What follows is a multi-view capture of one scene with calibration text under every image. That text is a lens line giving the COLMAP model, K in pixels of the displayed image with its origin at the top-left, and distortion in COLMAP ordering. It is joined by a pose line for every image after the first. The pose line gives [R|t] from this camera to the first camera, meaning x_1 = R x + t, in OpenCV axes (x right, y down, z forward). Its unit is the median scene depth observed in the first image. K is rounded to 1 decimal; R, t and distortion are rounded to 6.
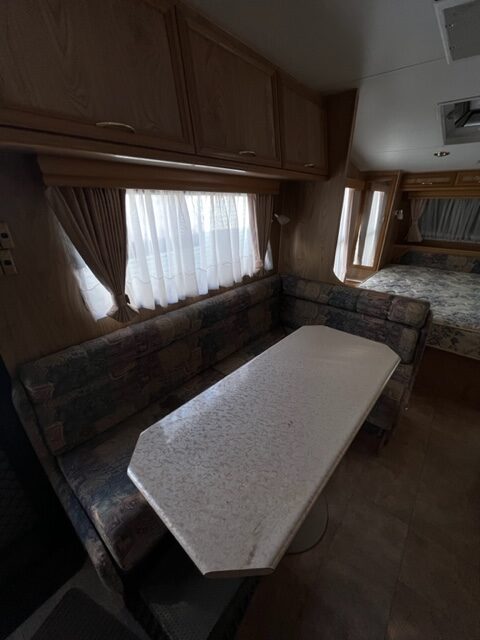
lens RADIAL K [[261.5, 0, 236.7], [0, 261.5, 317.8], [0, 0, 1]] dist [-0.002457, -0.000143]
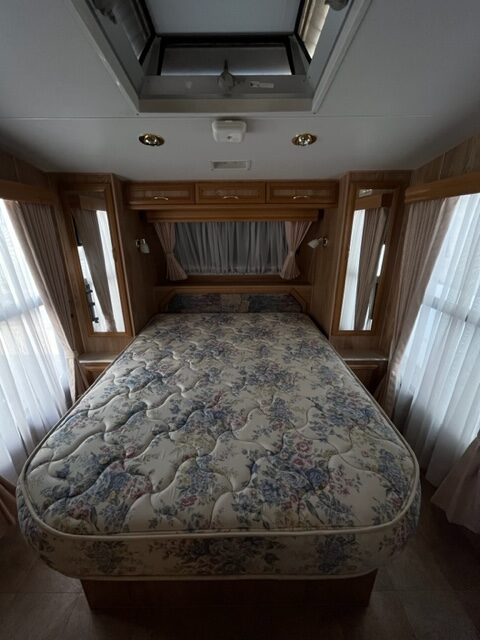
lens RADIAL K [[261.5, 0, 236.7], [0, 261.5, 317.8], [0, 0, 1]] dist [-0.002457, -0.000143]
pose [[0.761840, -0.223084, 0.608139, 0.422939], [0.272855, 0.961991, 0.011071, -0.193292], [-0.587494, 0.157500, 0.793753, 0.436225]]
